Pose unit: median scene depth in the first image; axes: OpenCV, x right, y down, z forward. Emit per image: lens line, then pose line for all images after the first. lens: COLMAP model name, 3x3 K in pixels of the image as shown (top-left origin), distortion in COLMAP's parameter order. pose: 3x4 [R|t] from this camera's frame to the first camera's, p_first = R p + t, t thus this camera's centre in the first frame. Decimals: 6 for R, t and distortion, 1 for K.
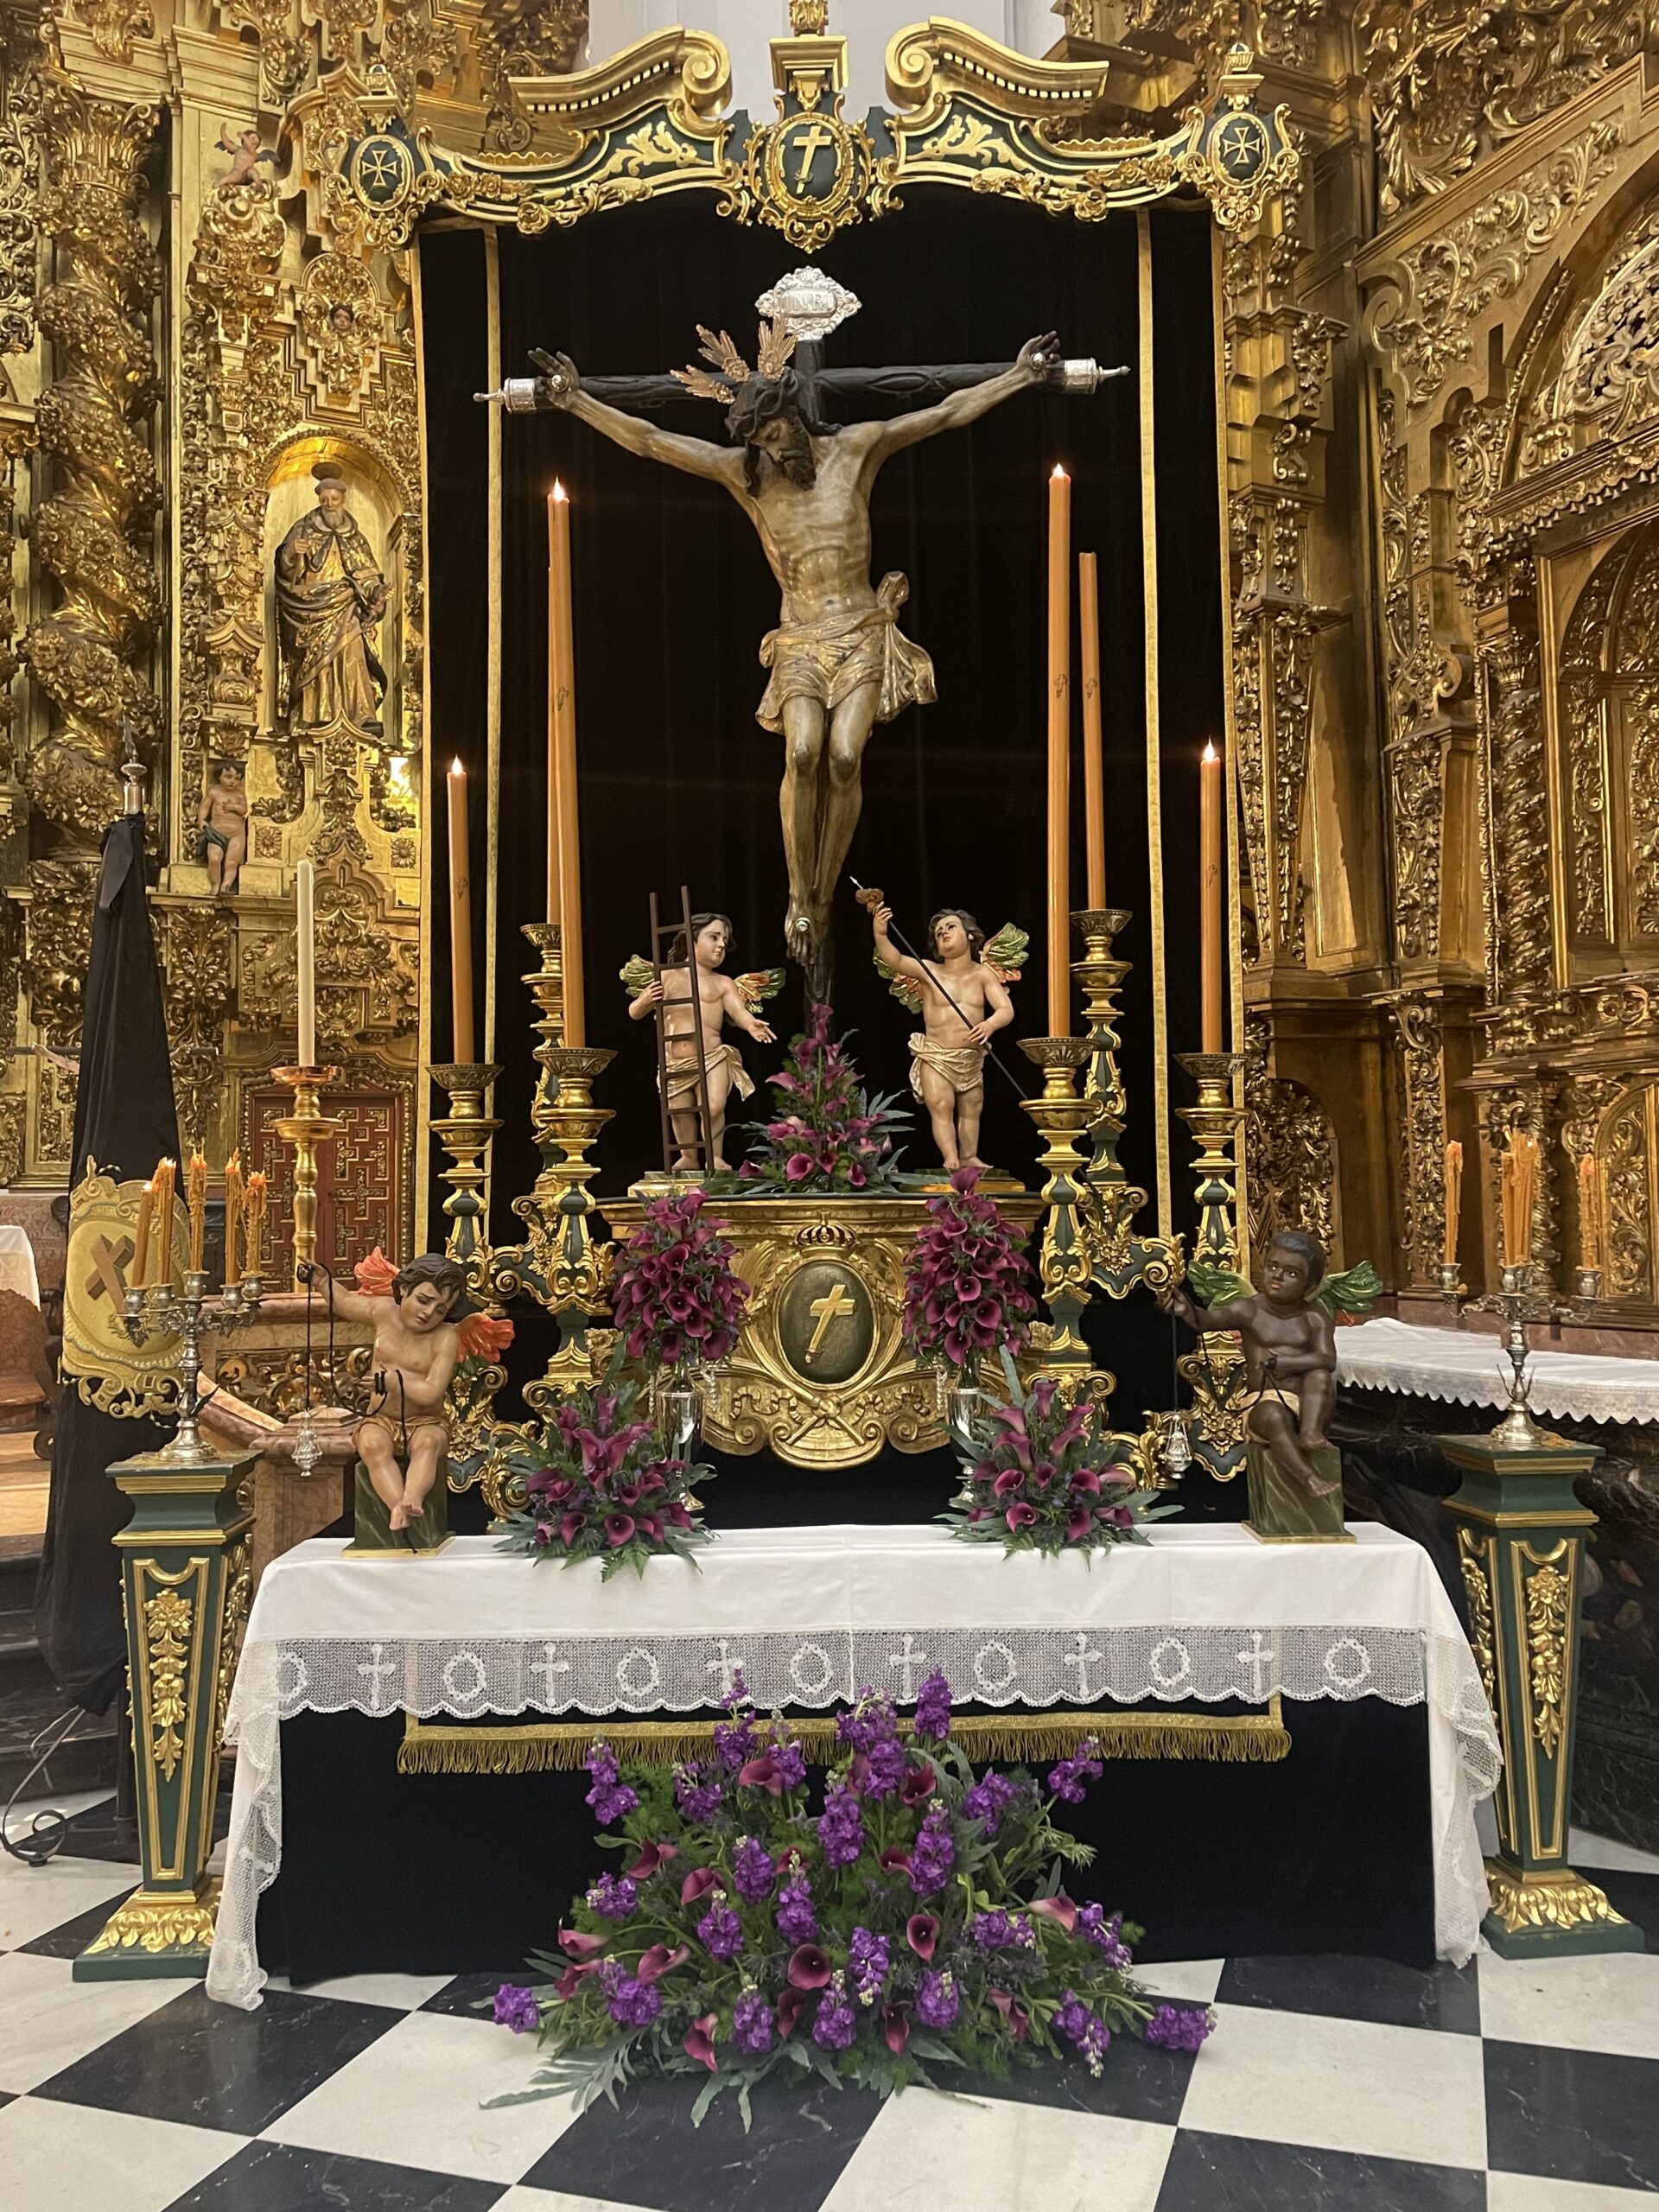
lens RADIAL K [[1743.6, 0, 832.2], [0, 1743.6, 1092.7], [0, 0, 1]] dist [0.100913, -0.125830]
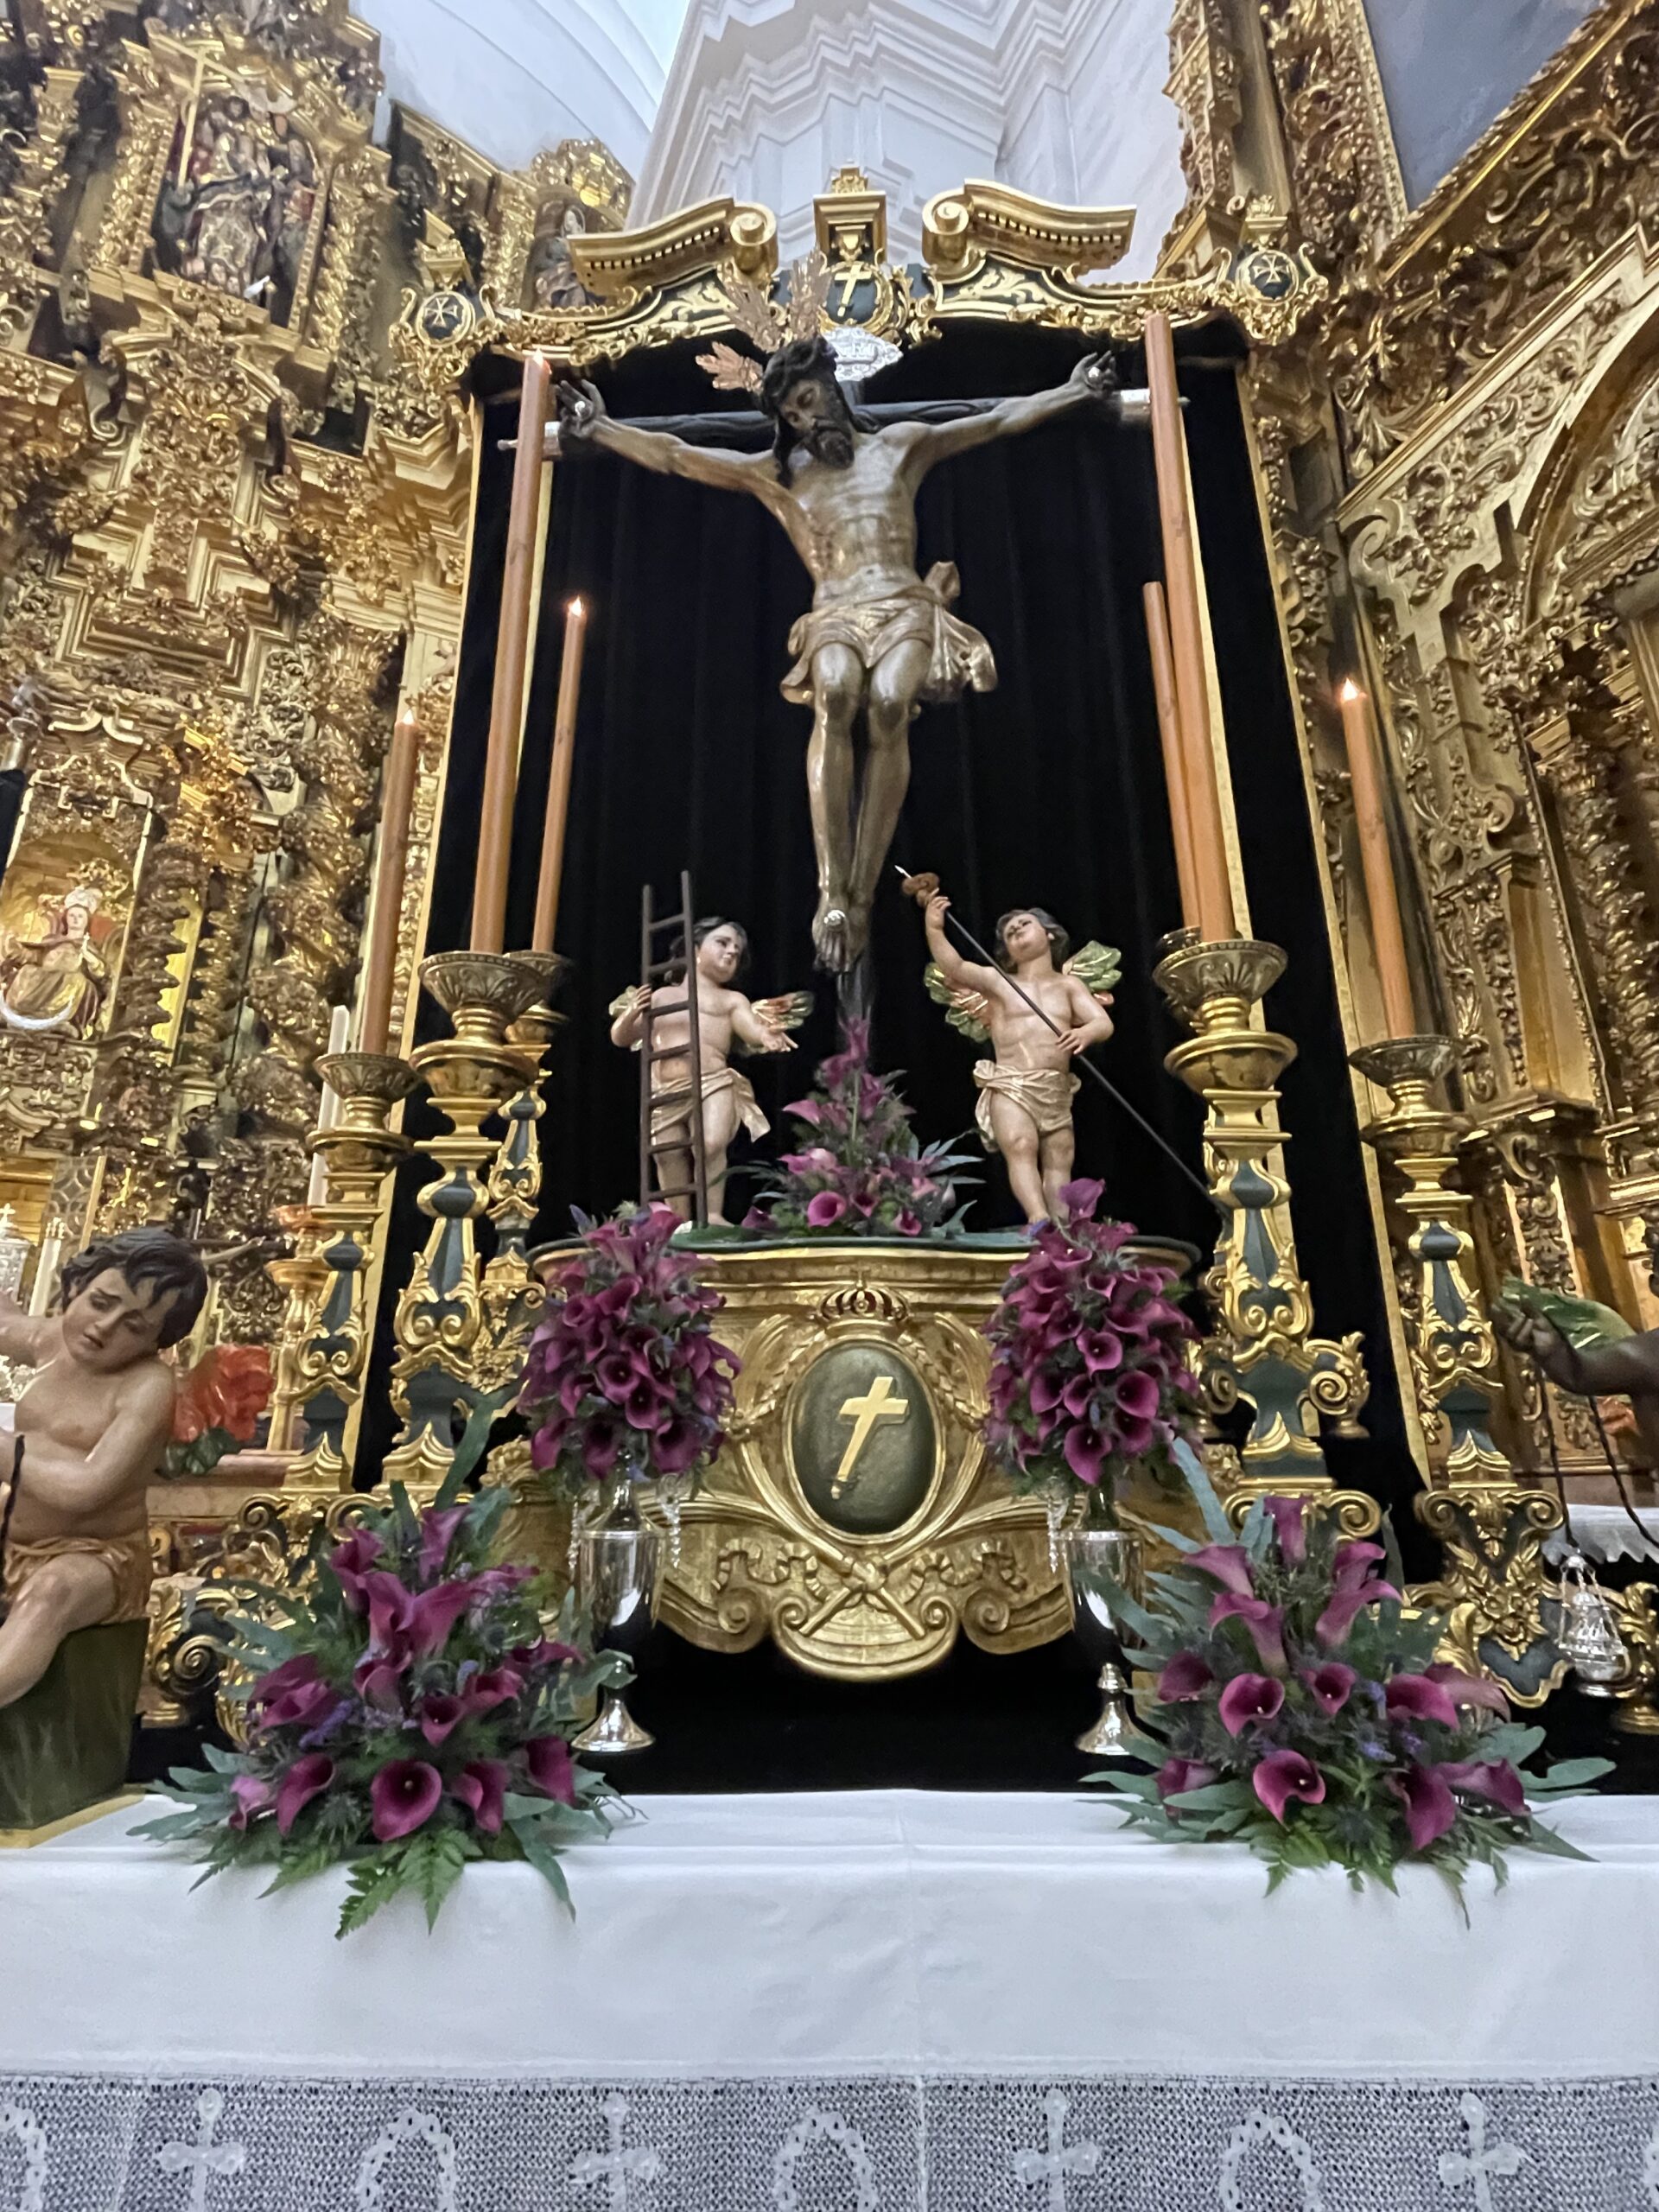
lens RADIAL K [[1165.8, 0, 833.8], [0, 1165.8, 1098.1], [0, 0, 1]] dist [-0.003630, -0.000866]
pose [[0.999506, 0.000594, -0.031424, -0.000958], [-0.008840, 0.964771, -0.262944, 0.112892], [0.030161, 0.263091, 0.964299, 0.494819]]
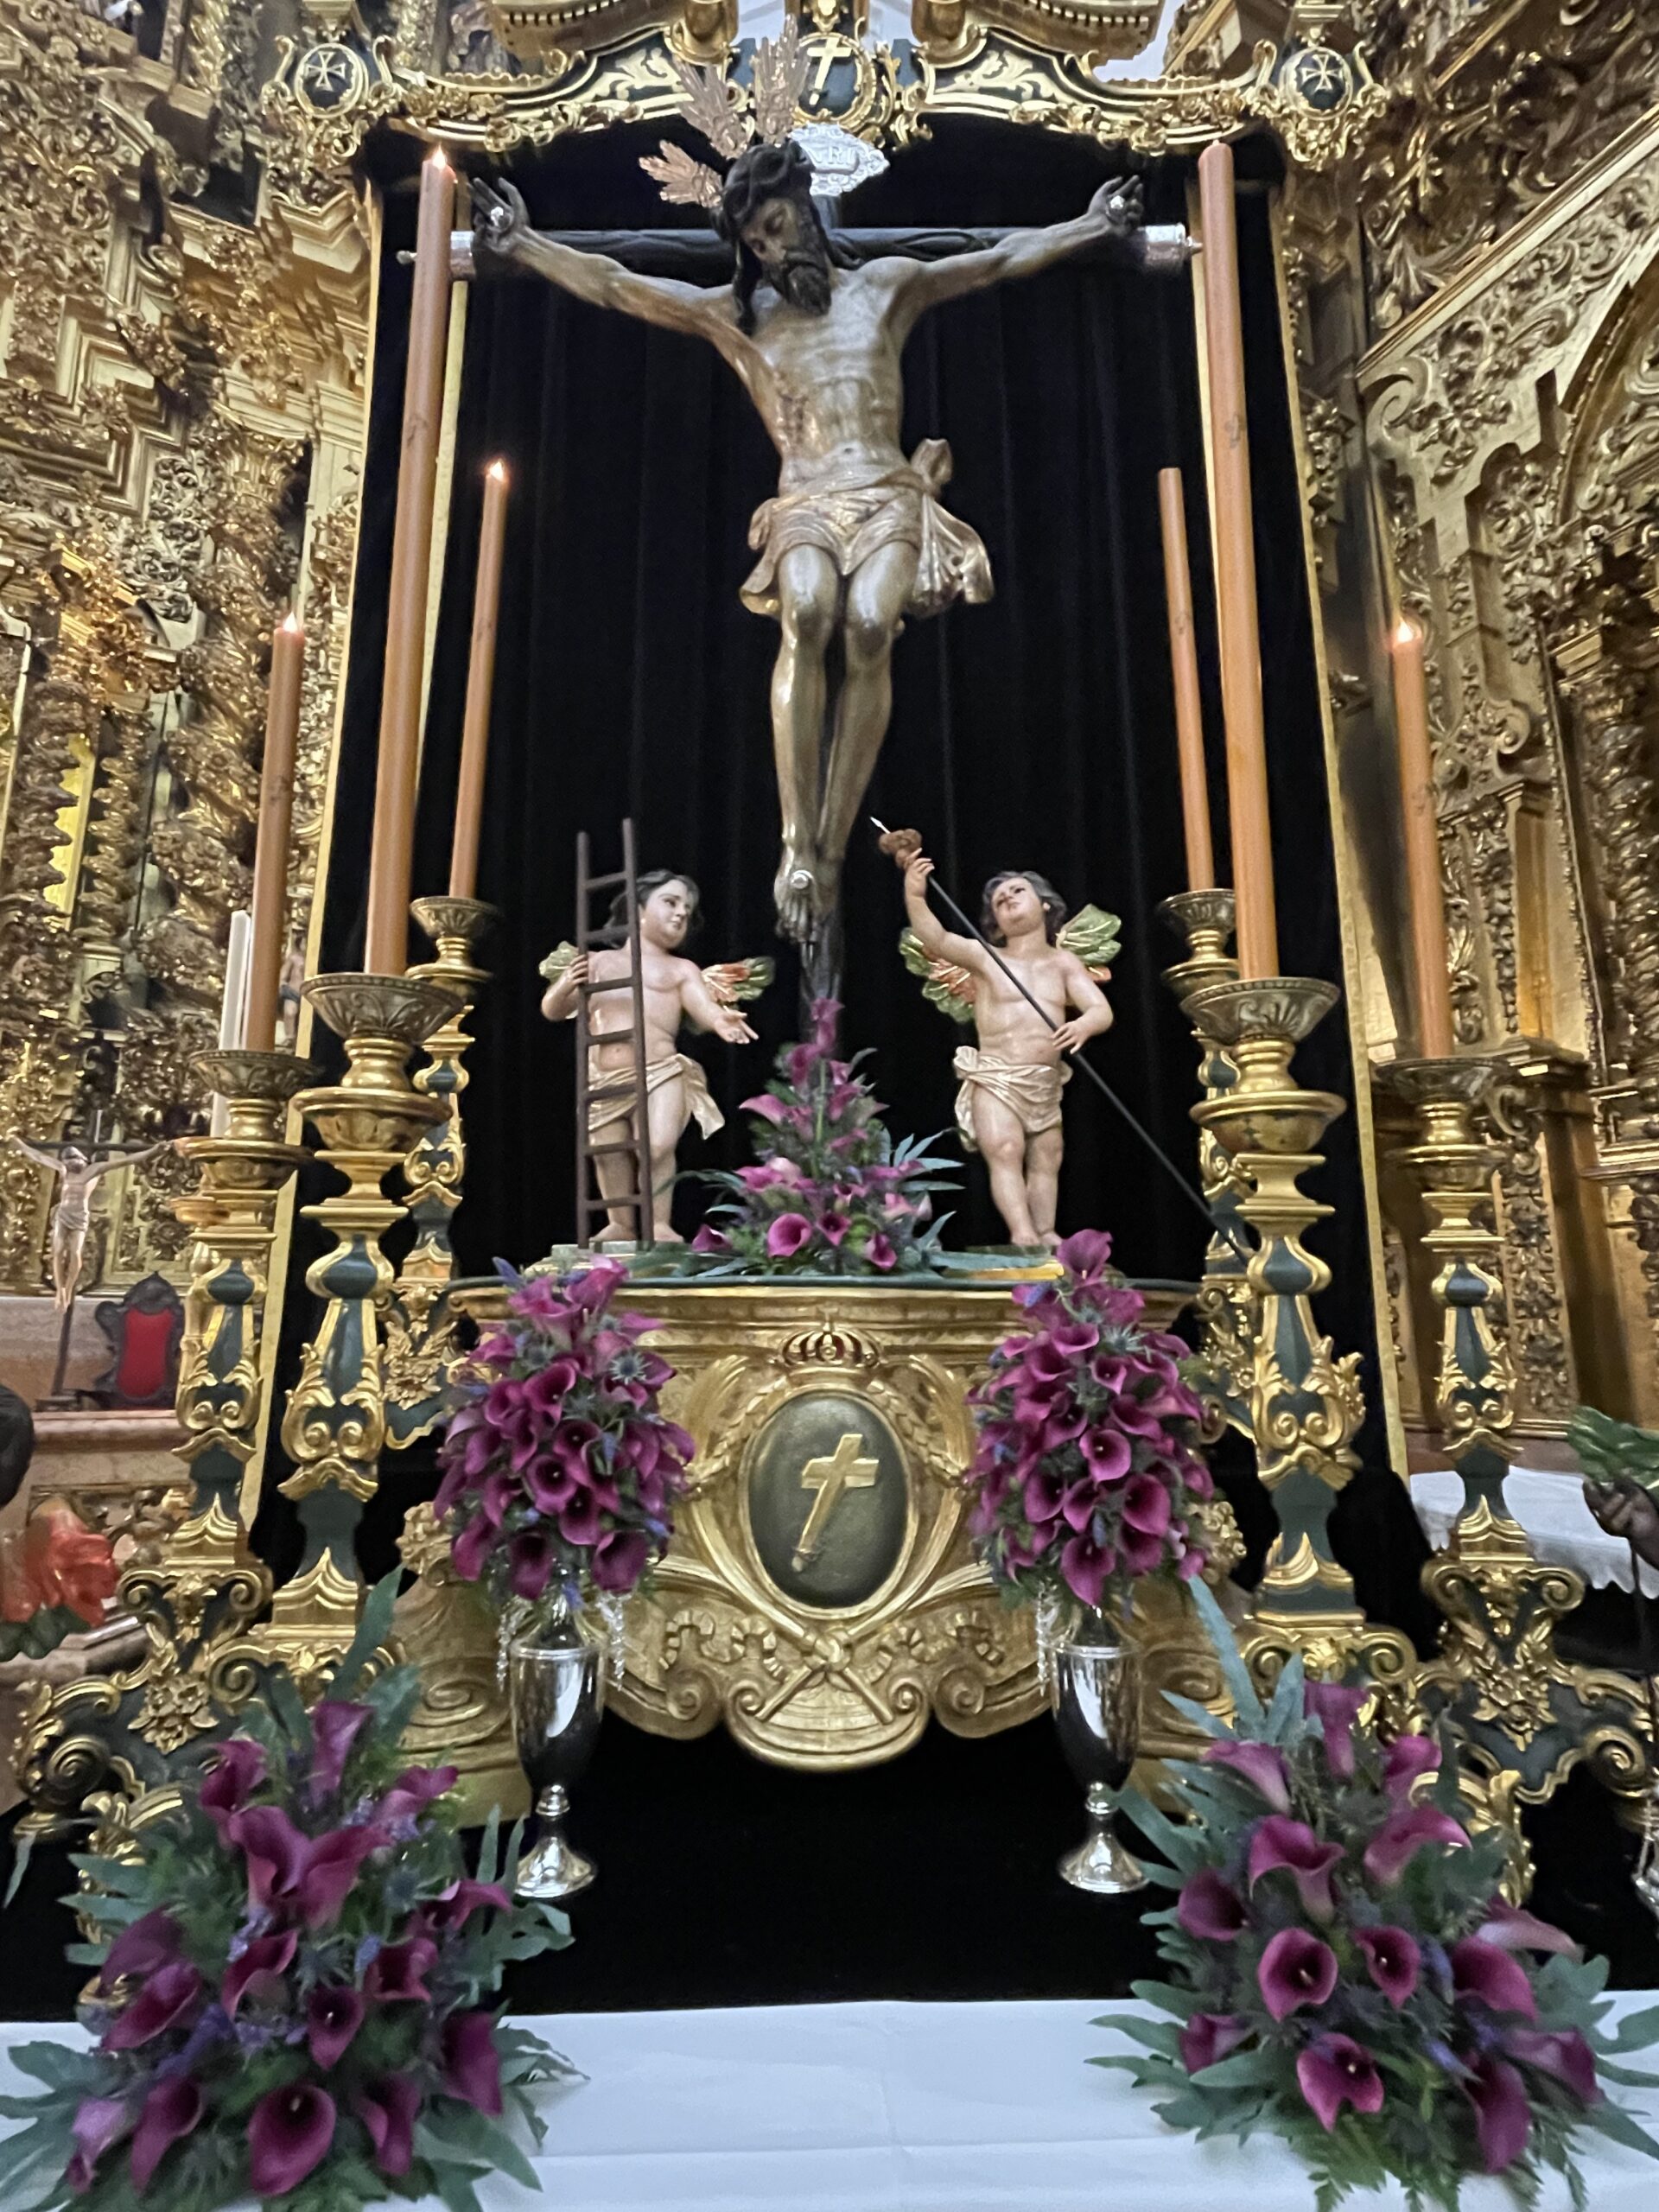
lens RADIAL K [[1164.7, 0, 830.3], [0, 1164.7, 1091.5], [0, 0, 1]] dist [-0.003722, 0.000200]
pose [[0.999639, 0.019538, 0.018460, -0.011714], [-0.016798, 0.990230, -0.138426, 0.045290], [-0.020984, 0.138066, 0.990201, 0.537442]]
